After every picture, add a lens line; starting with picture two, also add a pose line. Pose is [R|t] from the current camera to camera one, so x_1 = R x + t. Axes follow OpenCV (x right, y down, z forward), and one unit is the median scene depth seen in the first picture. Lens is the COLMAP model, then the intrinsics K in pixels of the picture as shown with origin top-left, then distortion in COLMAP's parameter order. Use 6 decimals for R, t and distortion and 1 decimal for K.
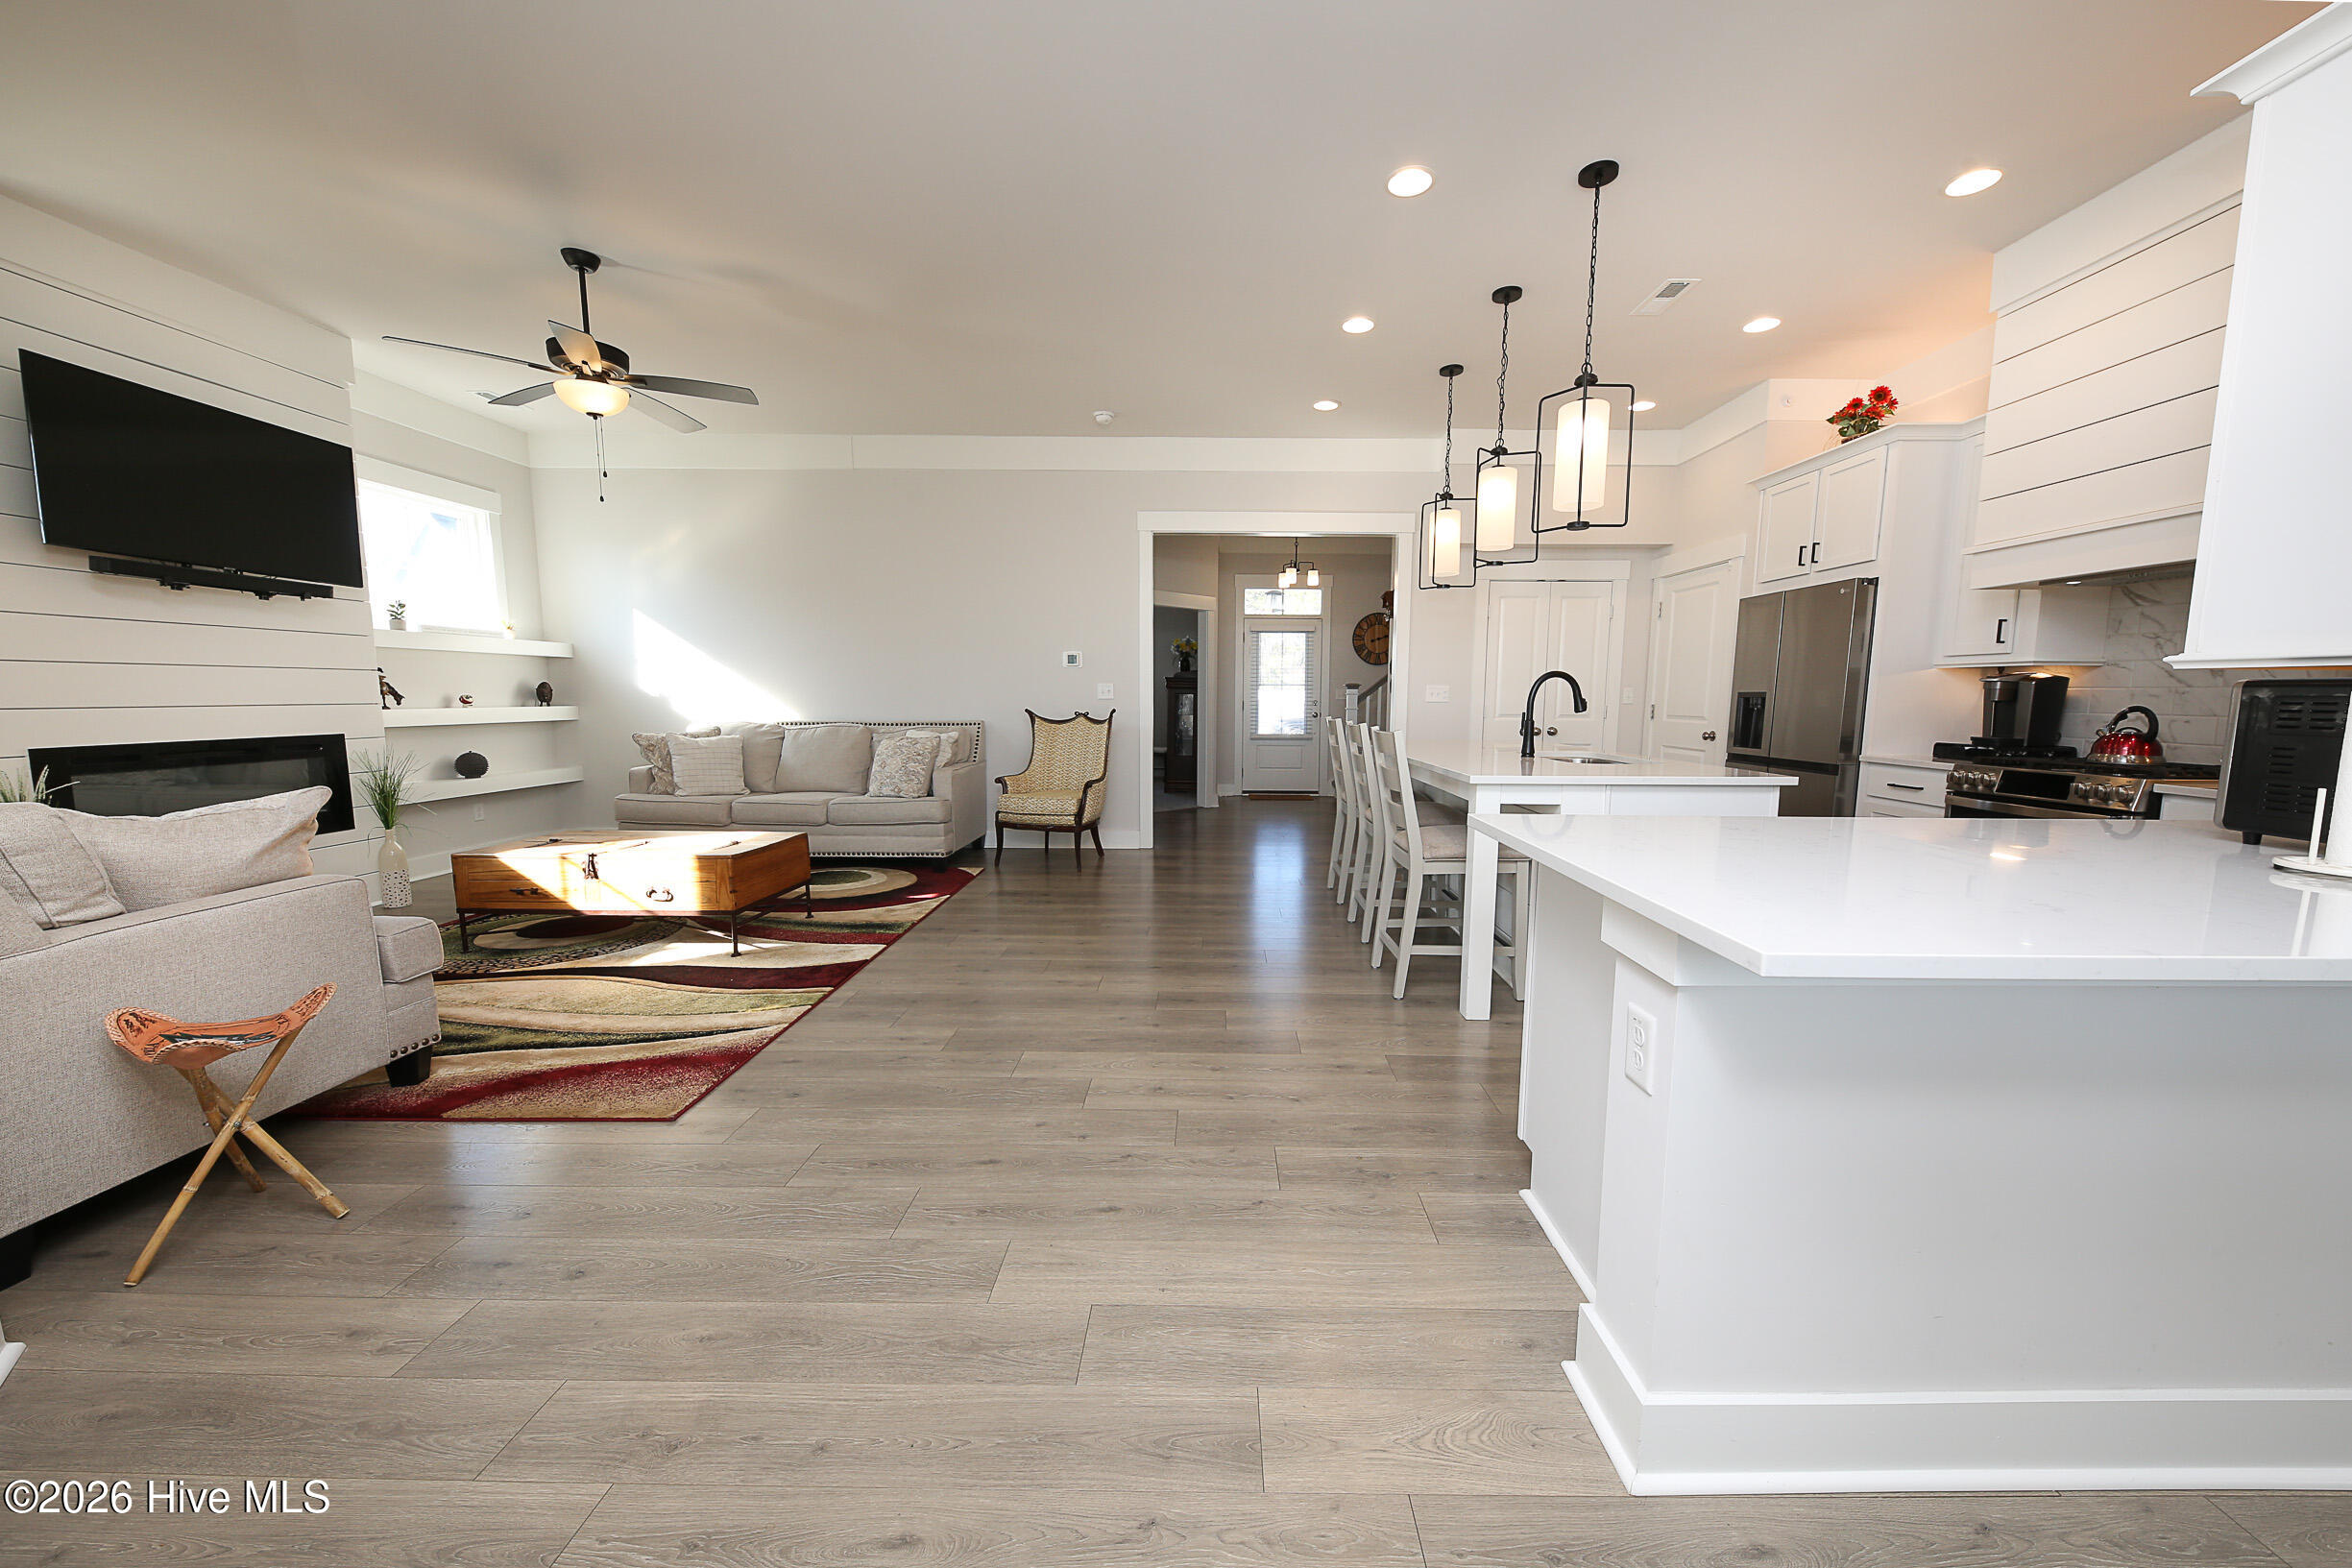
lens RADIAL K [[838.2, 0, 1207.9], [0, 838.2, 791.1], [0, 0, 1]] dist [0.002256, -0.001172]
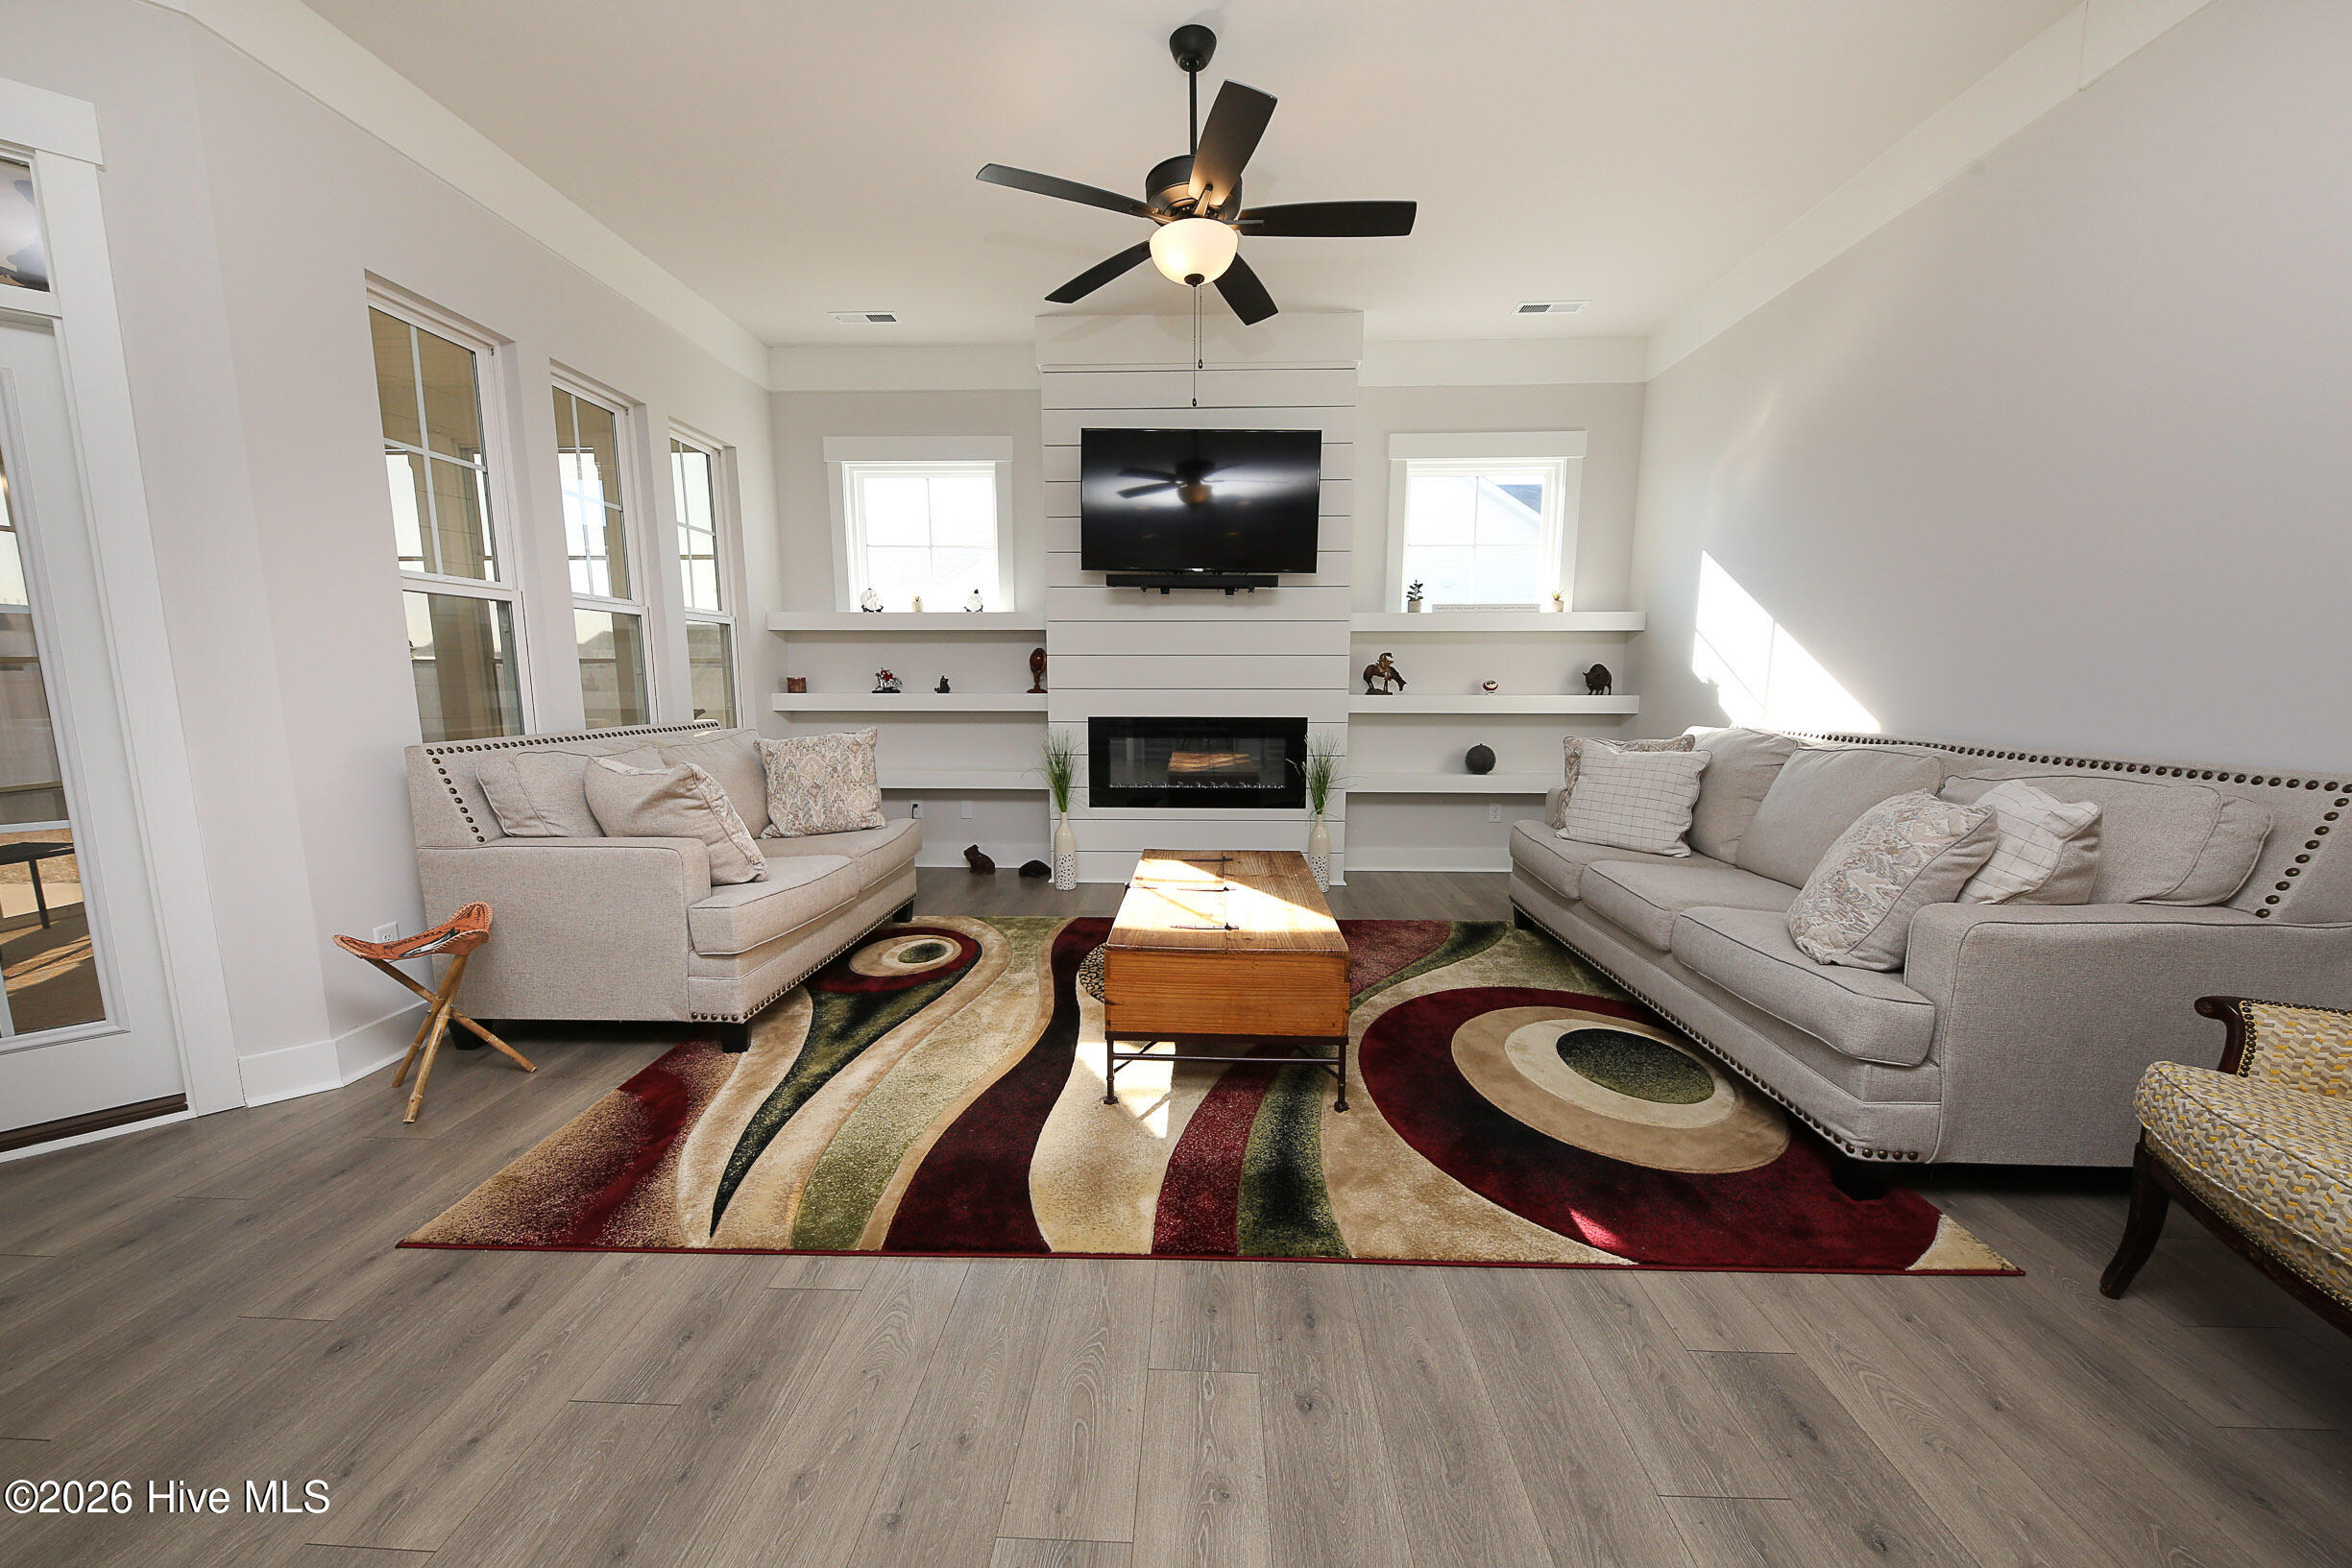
lens RADIAL K [[810.5, 0, 1178.5], [0, 810.5, 807.8], [0, 0, 1]] dist [0.001745, -0.003379]
pose [[-0.034913, 0.155691, -0.987189, -0.001683], [-0.113966, 0.980727, 0.158703, -0.097960], [0.992871, 0.118047, -0.016497, 0.852473]]
